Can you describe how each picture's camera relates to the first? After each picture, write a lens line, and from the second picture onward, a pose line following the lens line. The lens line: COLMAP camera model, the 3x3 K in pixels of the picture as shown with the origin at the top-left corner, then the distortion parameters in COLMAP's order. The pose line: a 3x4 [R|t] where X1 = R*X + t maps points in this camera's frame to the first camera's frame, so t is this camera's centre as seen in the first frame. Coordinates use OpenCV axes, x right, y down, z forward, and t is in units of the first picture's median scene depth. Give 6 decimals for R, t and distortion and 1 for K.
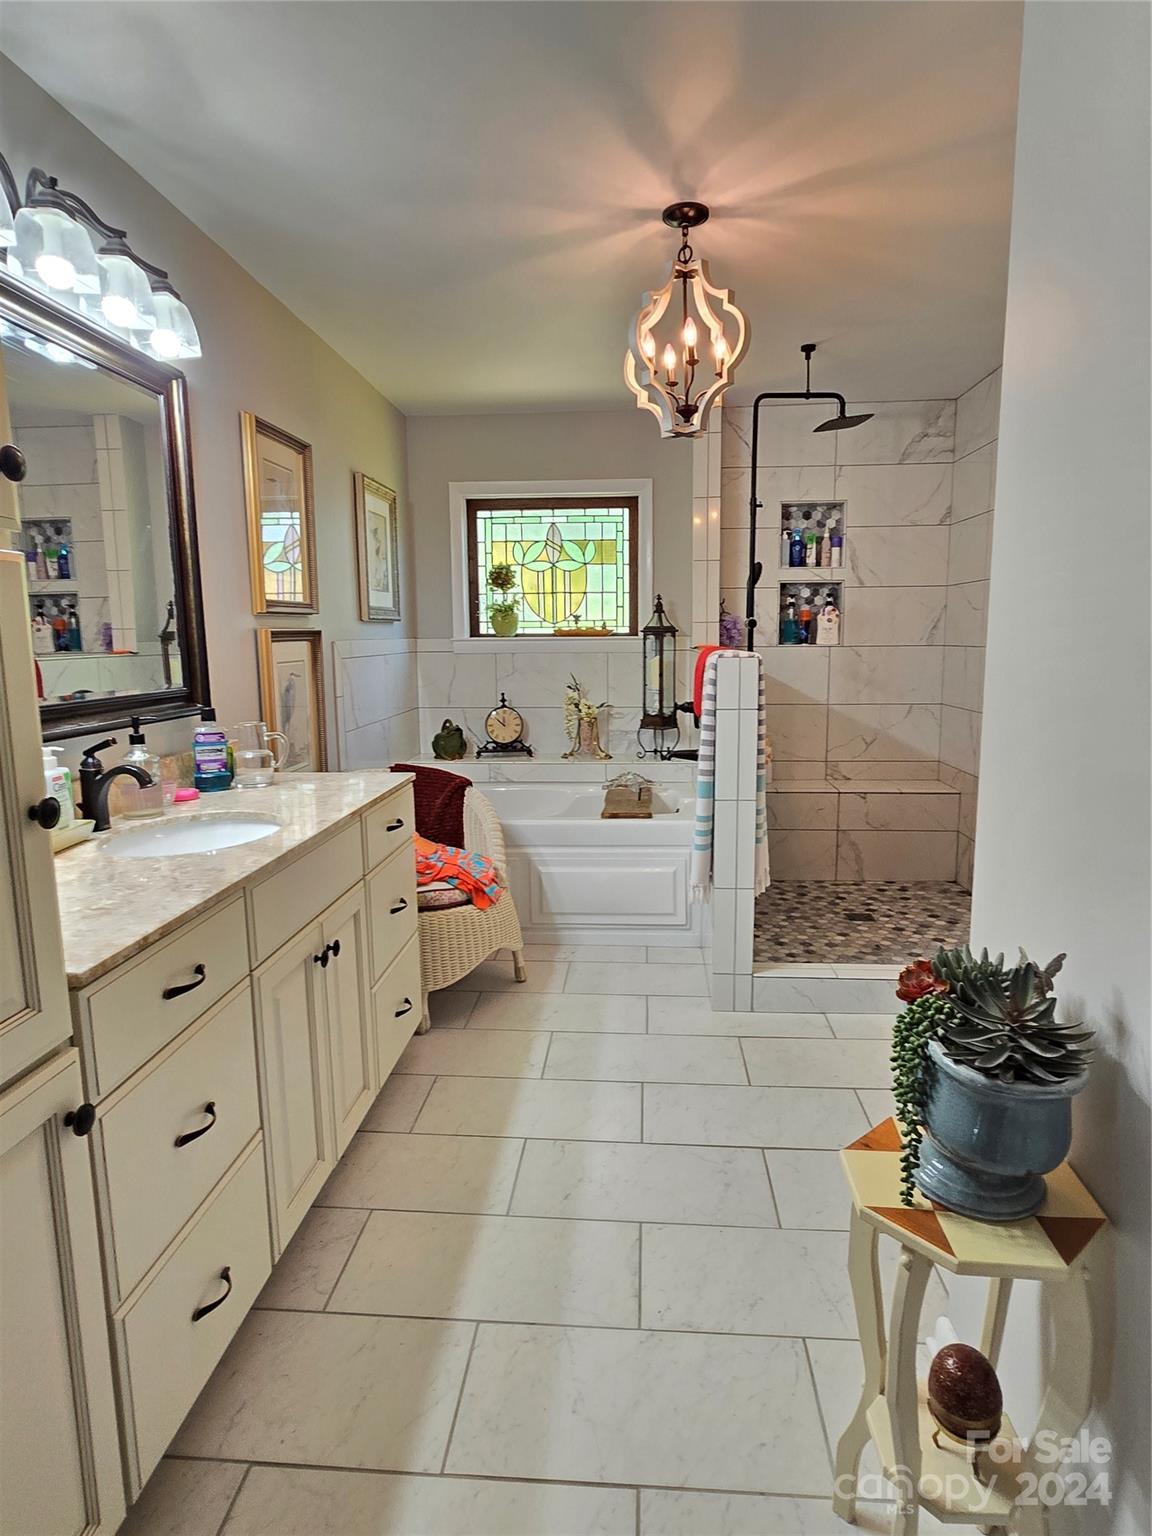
lens RADIAL K [[856.1, 0, 584.5], [0, 856.1, 768.6], [0, 0, 1]] dist [-0.001364, -0.002941]
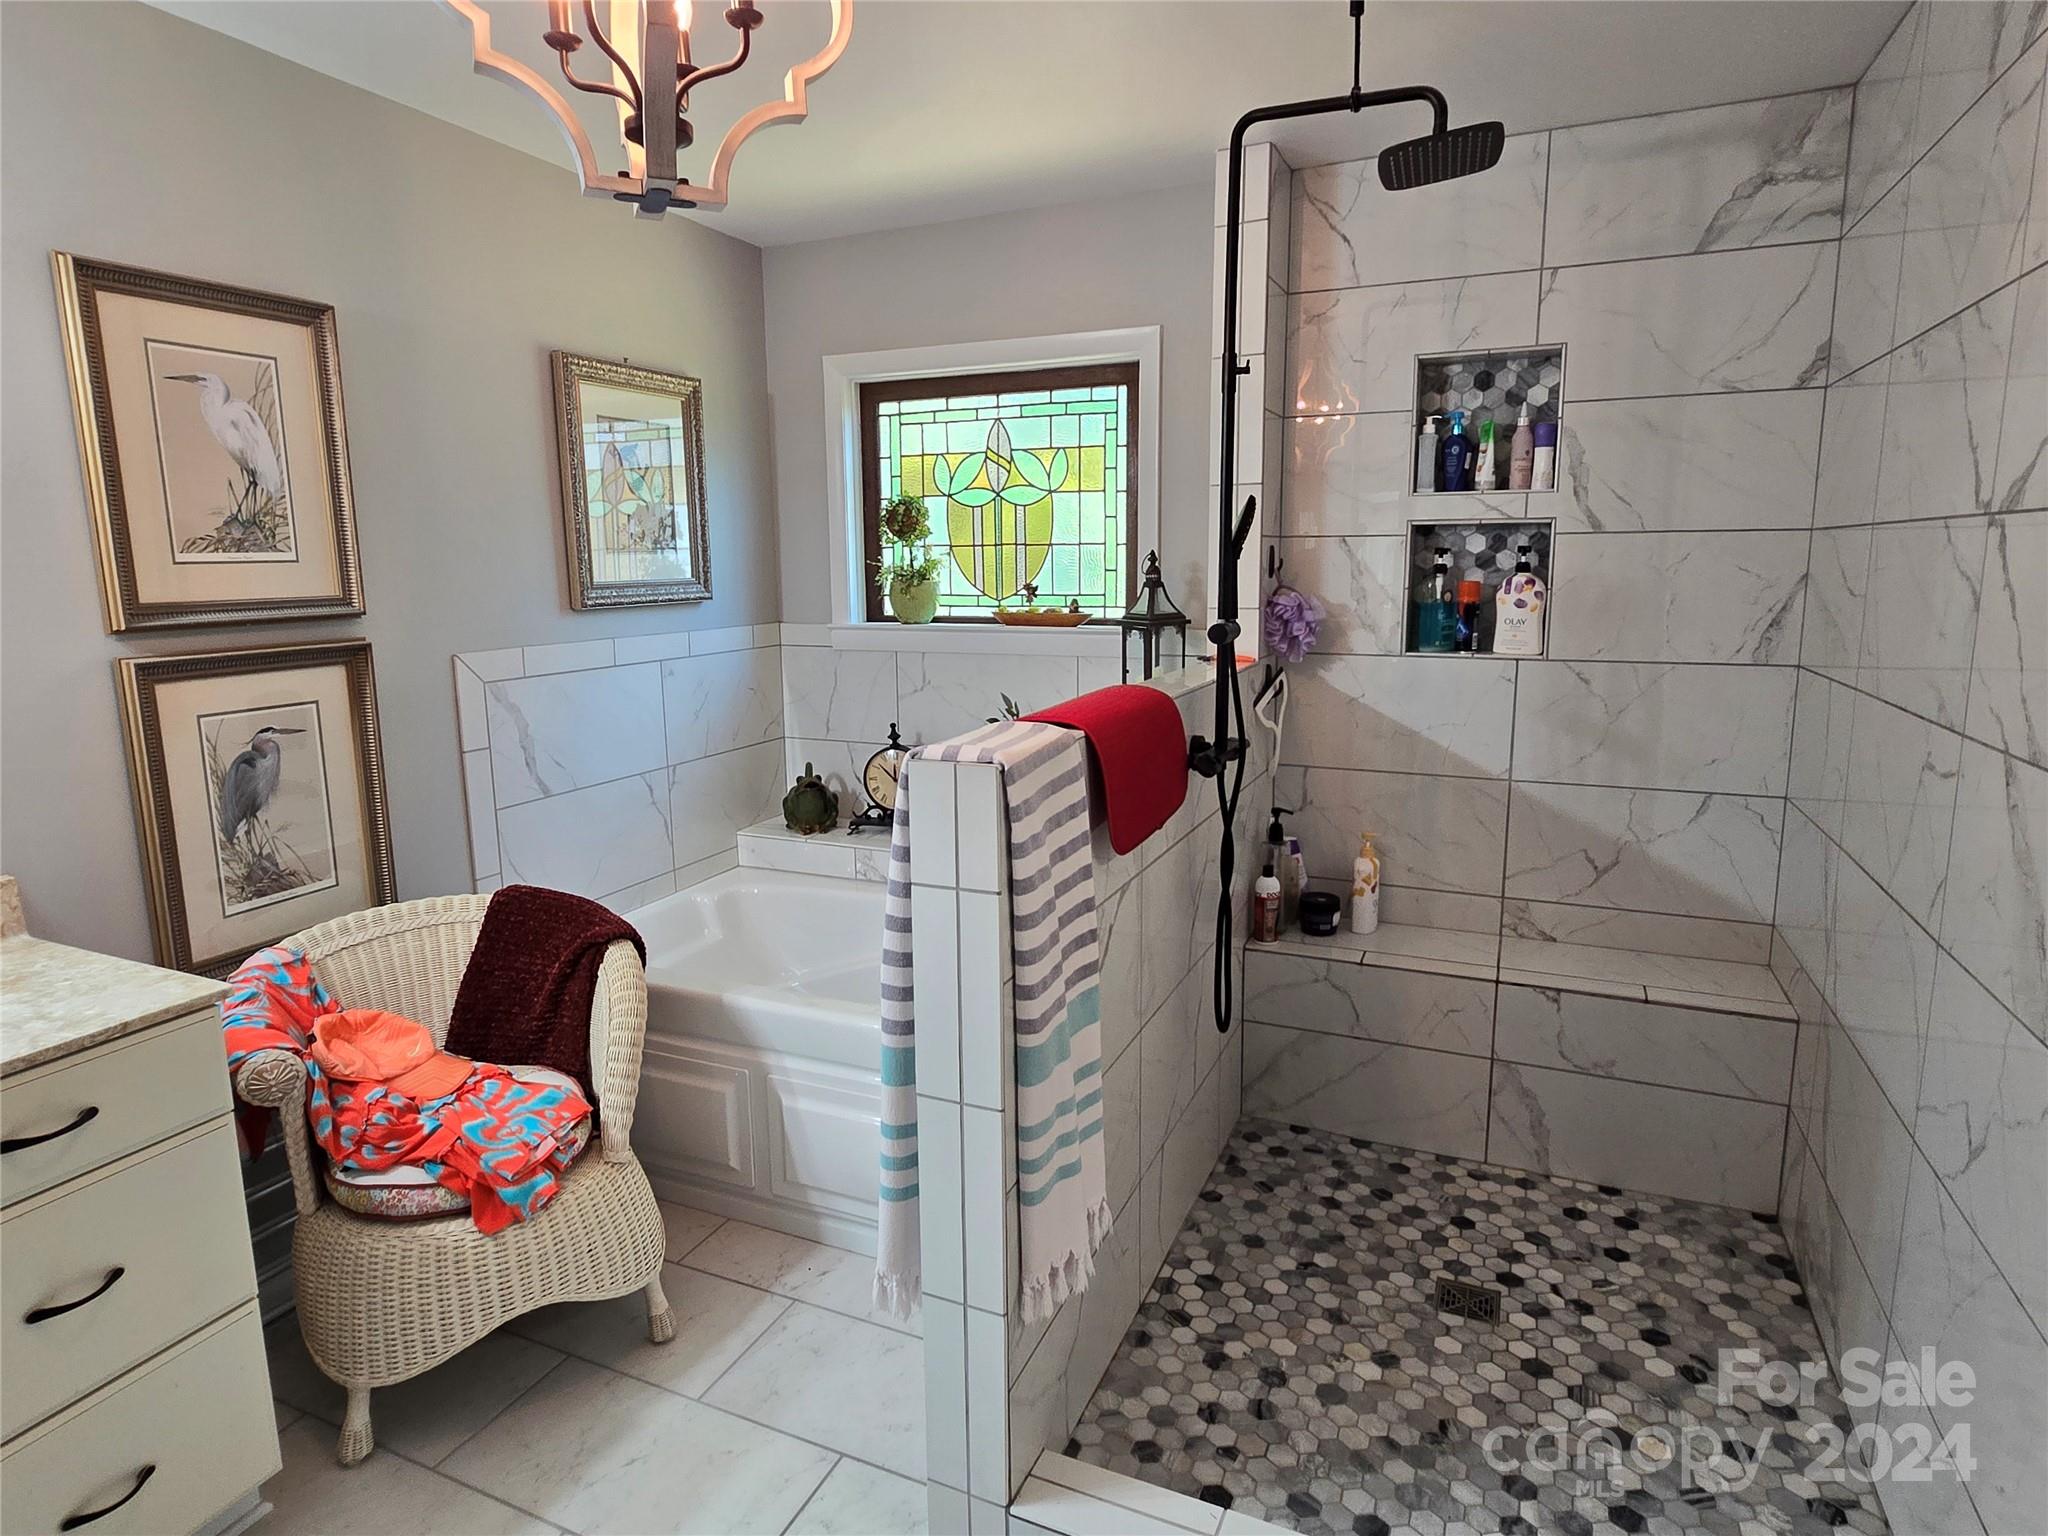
lens RADIAL K [[1141.4, 0, 1013.3], [0, 1141.4, 757.9], [0, 0, 1]] dist [-0.001364, -0.002941]
pose [[0.940359, 0.057545, -0.335283, 0.243981], [-0.050957, 0.998296, 0.028419, -0.094078], [0.336347, -0.009639, 0.941689, 0.321904]]
